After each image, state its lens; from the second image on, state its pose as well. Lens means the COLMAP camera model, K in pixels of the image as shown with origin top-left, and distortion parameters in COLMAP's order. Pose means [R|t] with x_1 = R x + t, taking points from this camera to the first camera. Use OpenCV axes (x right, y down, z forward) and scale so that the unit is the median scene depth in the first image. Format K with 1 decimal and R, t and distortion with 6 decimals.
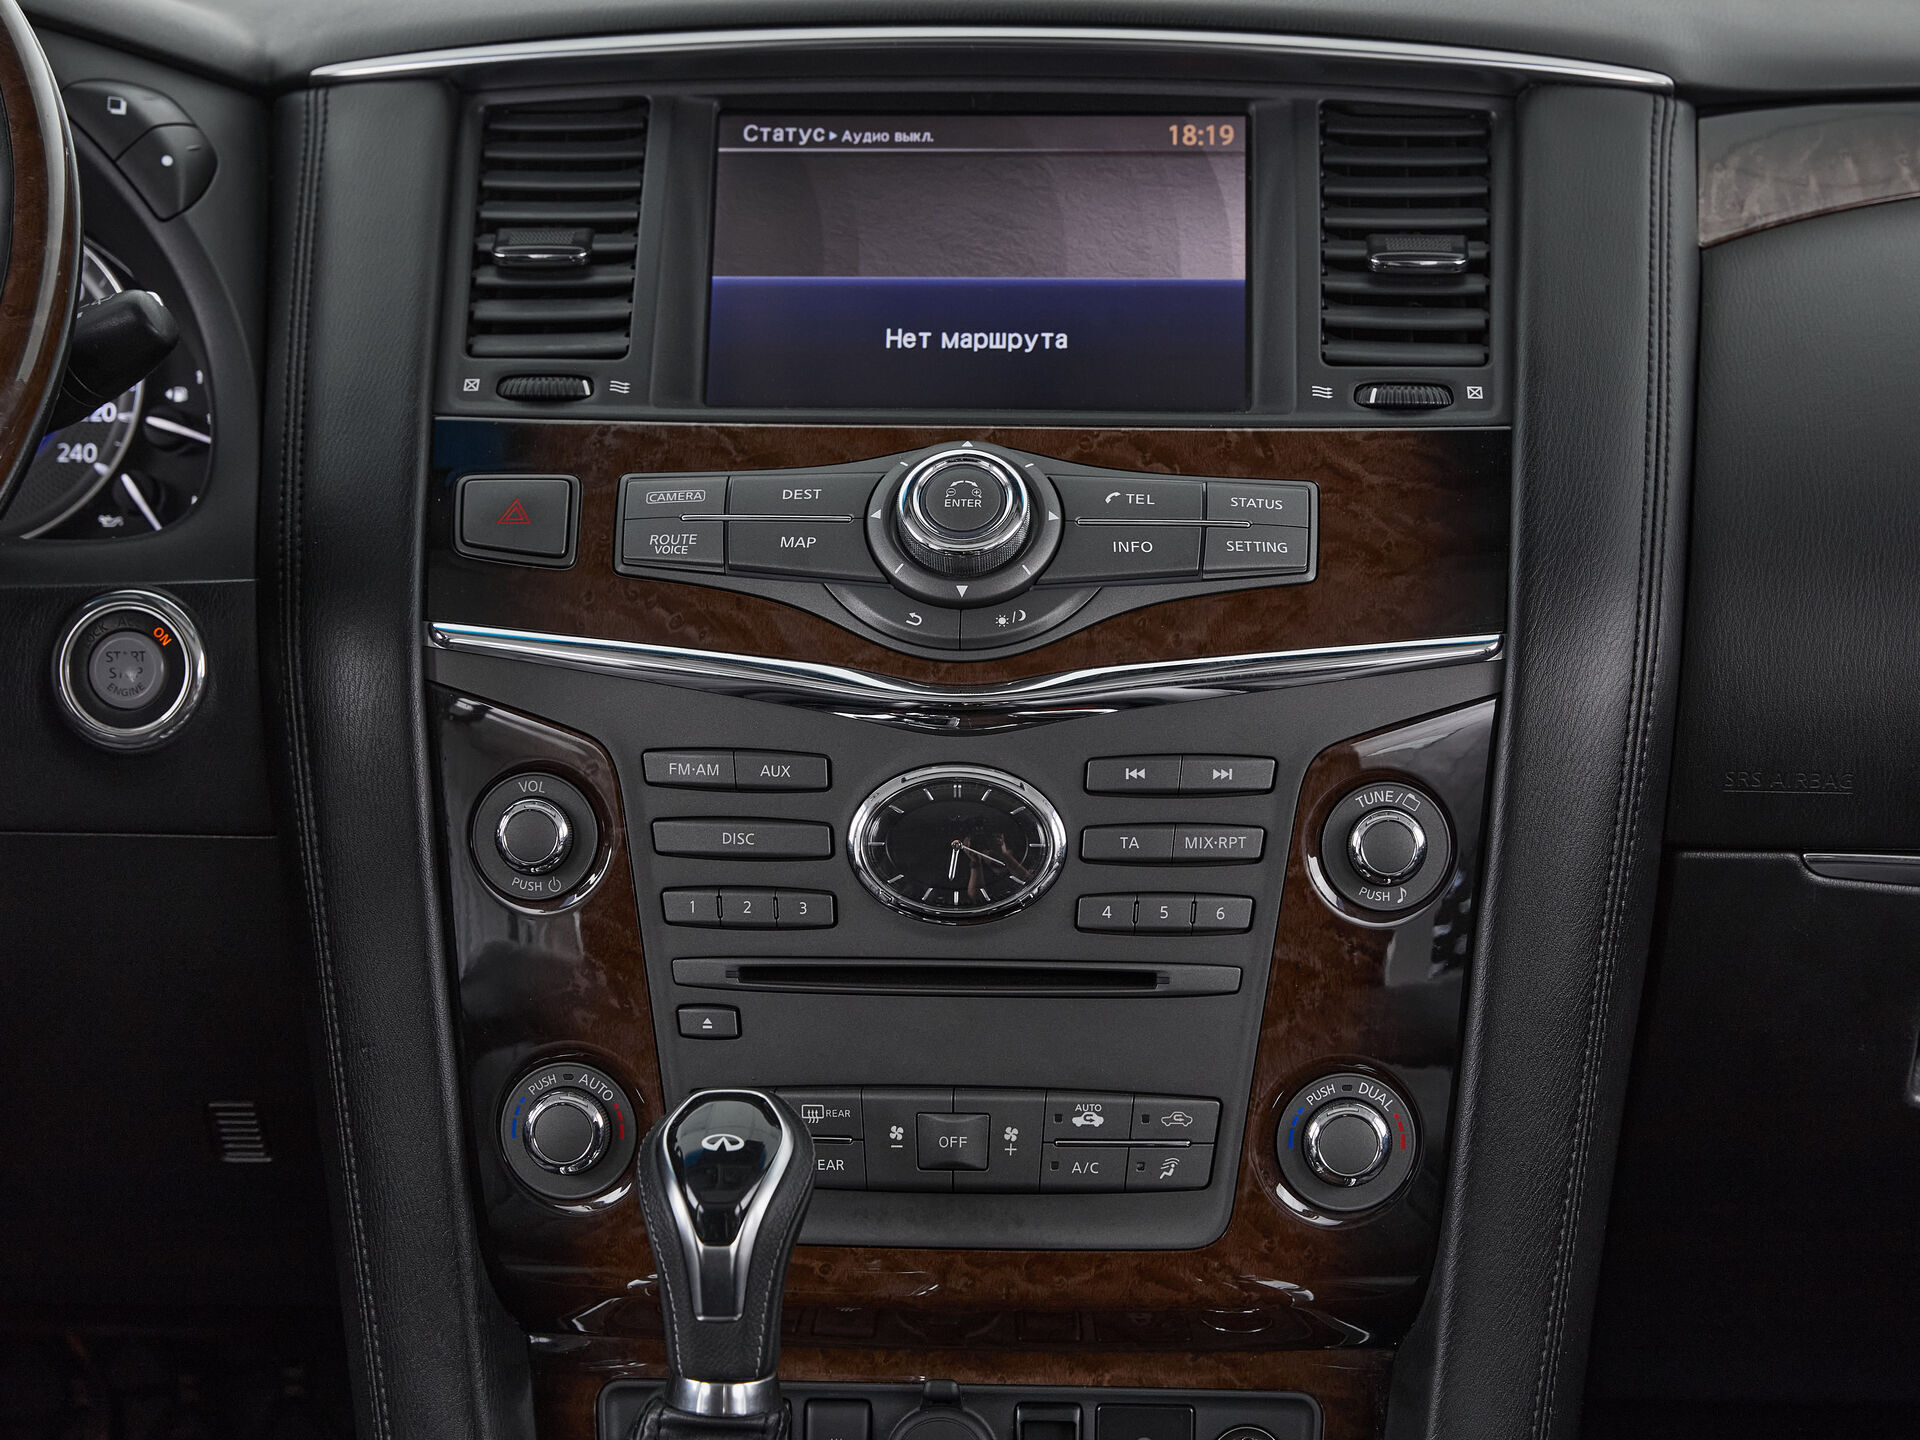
lens RADIAL K [[4040.5, 0, 986.6], [0, 4040.5, 721.6], [0, 0, 1]] dist [-0.054263, 0.127510]
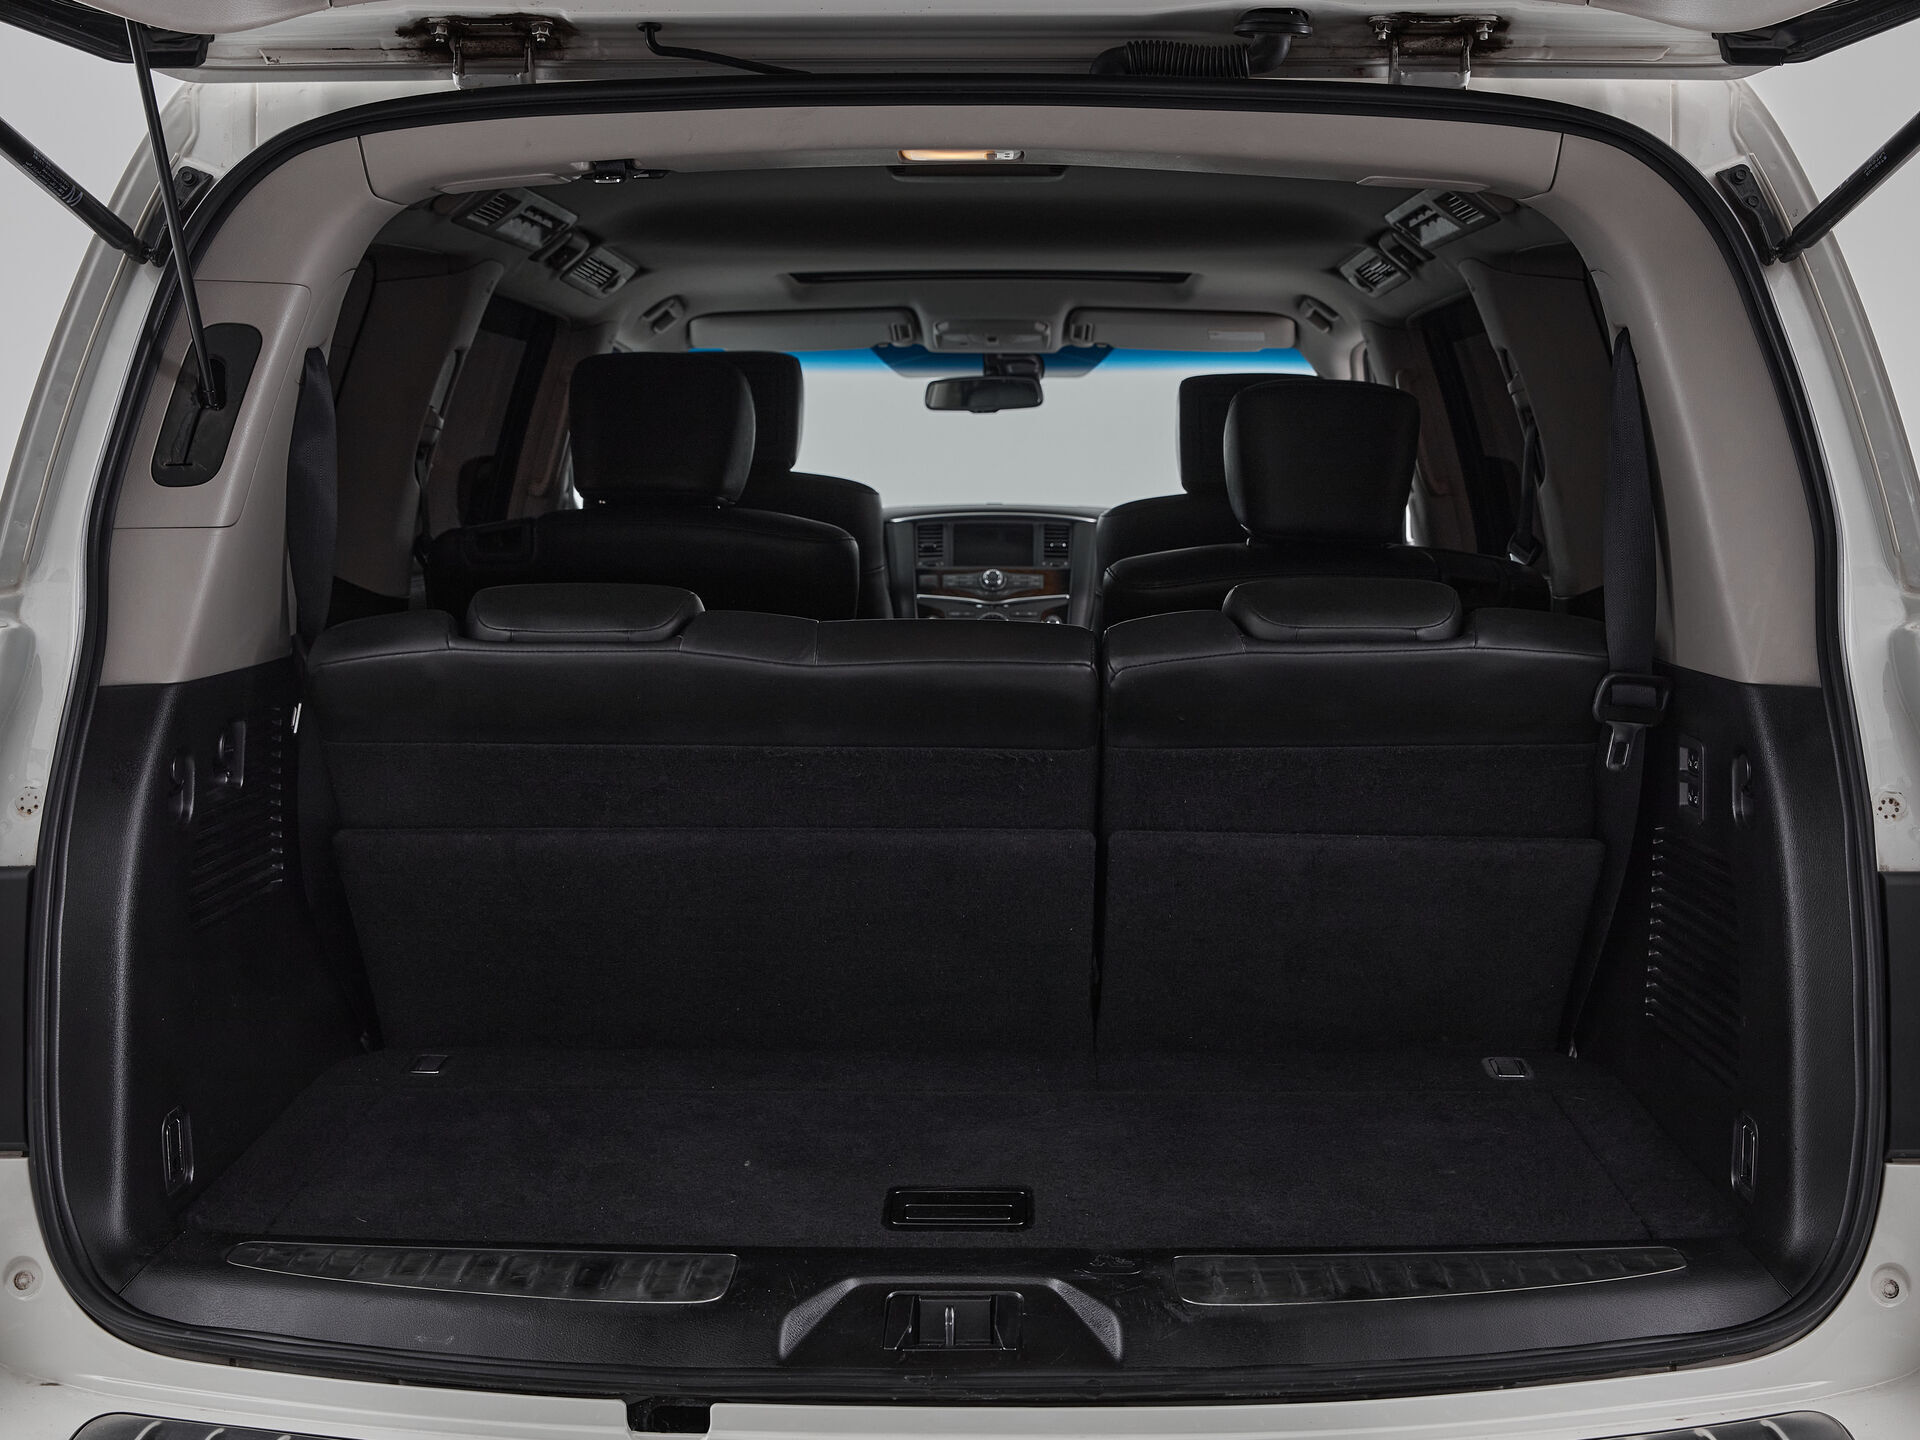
lens RADIAL K [[2138.9, 0, 960.0], [0, 2138.9, 720.0], [0, 0, 1]] dist [-0.003149, -0.006920]
pose [[0.999874, -0.003151, 0.015570, -0.122586], [0.004863, 0.993788, -0.111180, 0.610964], [-0.015123, 0.111242, 0.993678, -2.698526]]
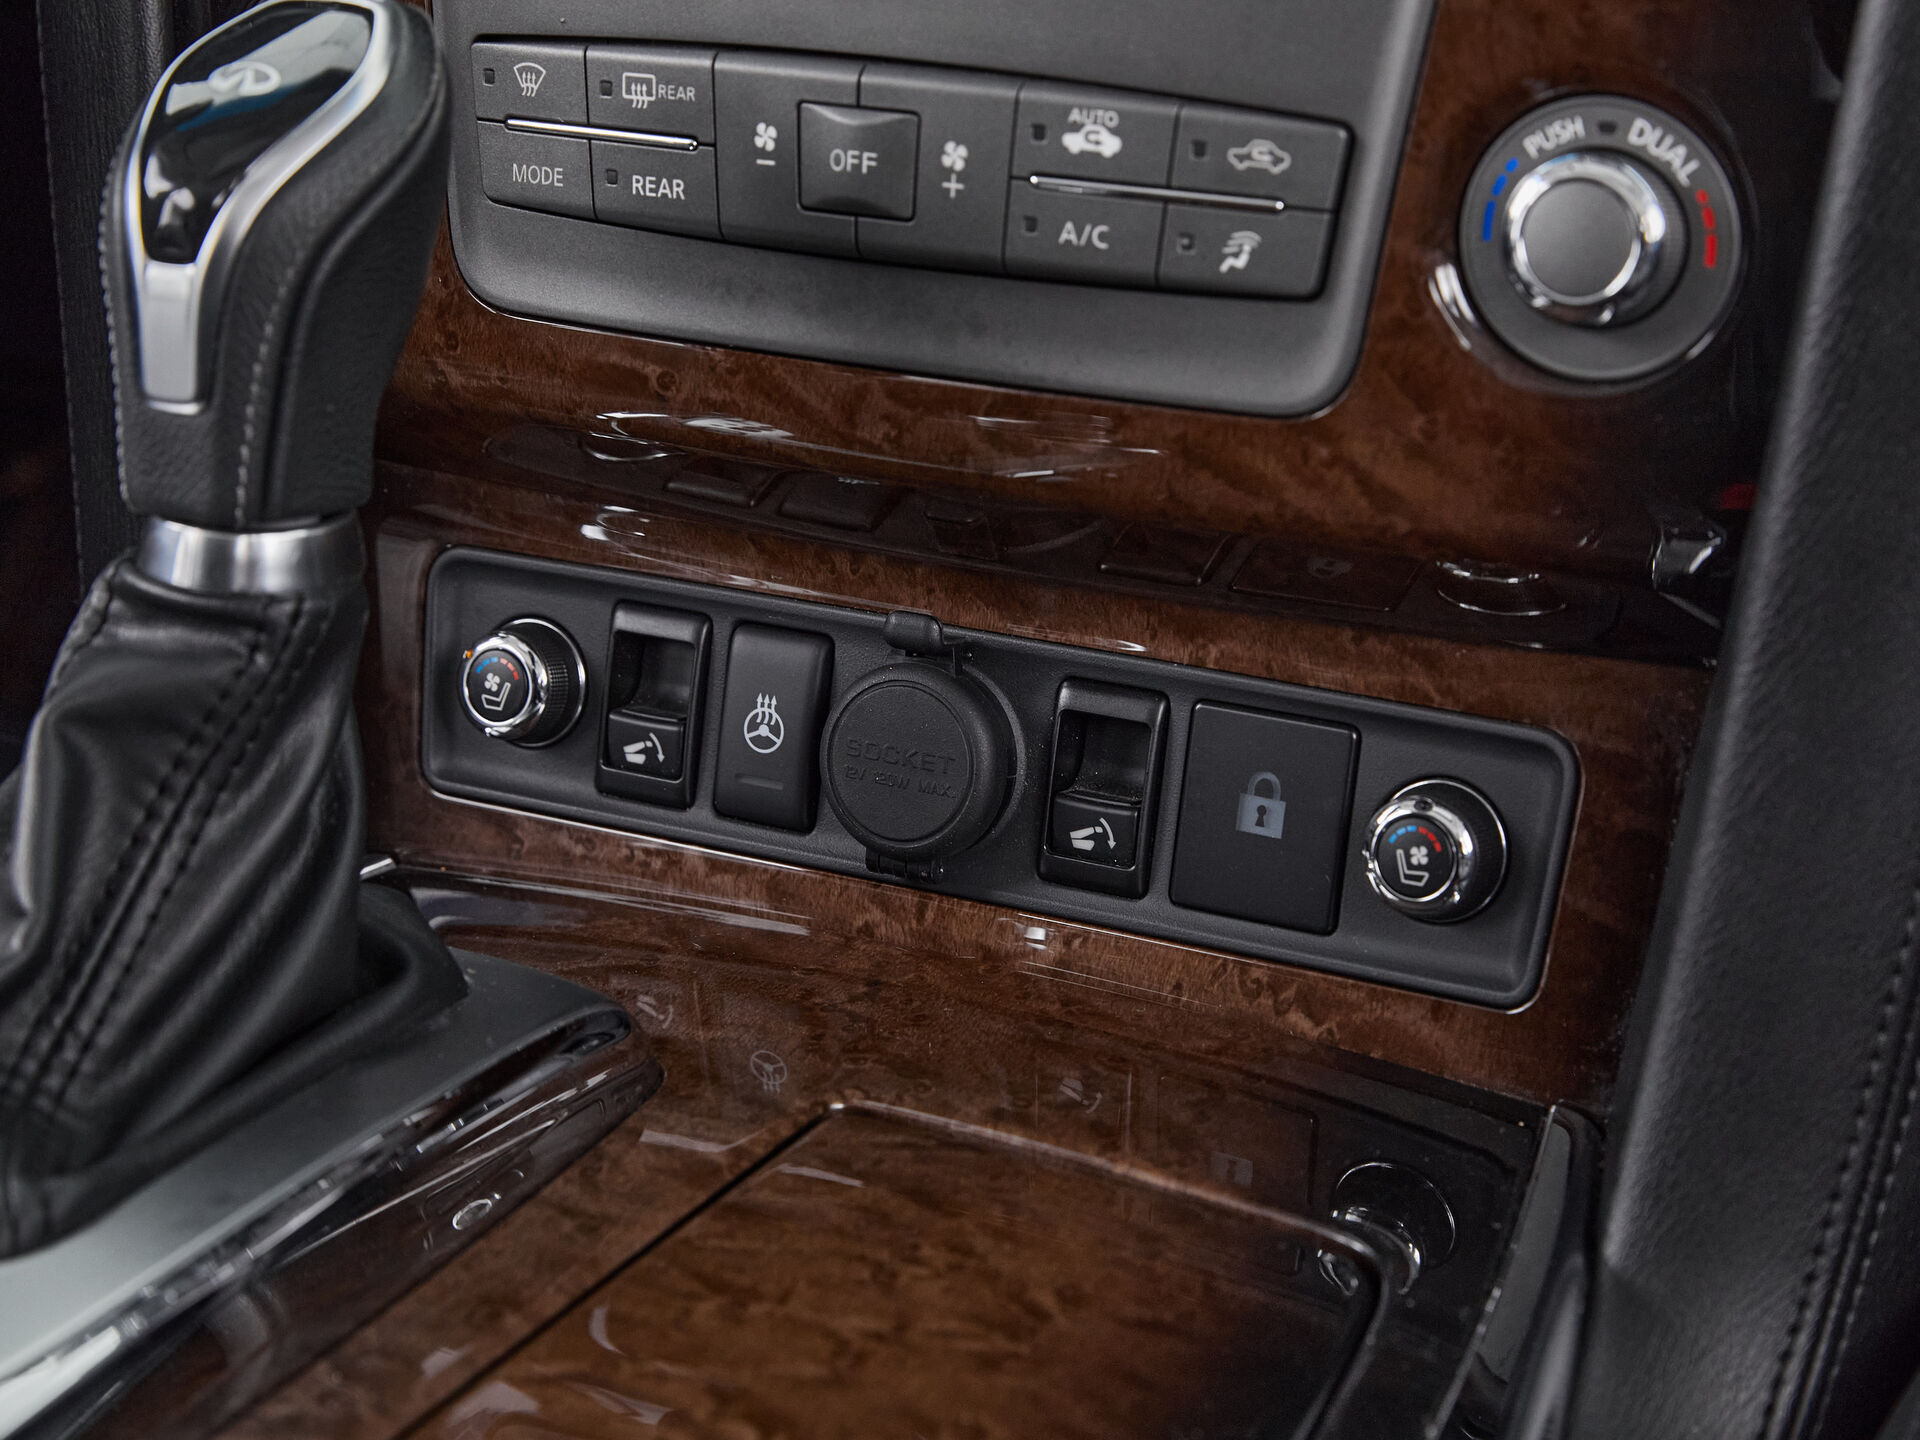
lens RADIAL K [[3844.2, 0, 960.0], [0, 3844.2, 720.0], [0, 0, 1]] dist [-0.094715, -0.168895]
pose [[0.904084, 0.144103, -0.402327, 0.213640], [-0.073929, 0.979978, 0.184873, 0.080308], [0.420912, -0.137397, 0.896635, 0.533975]]
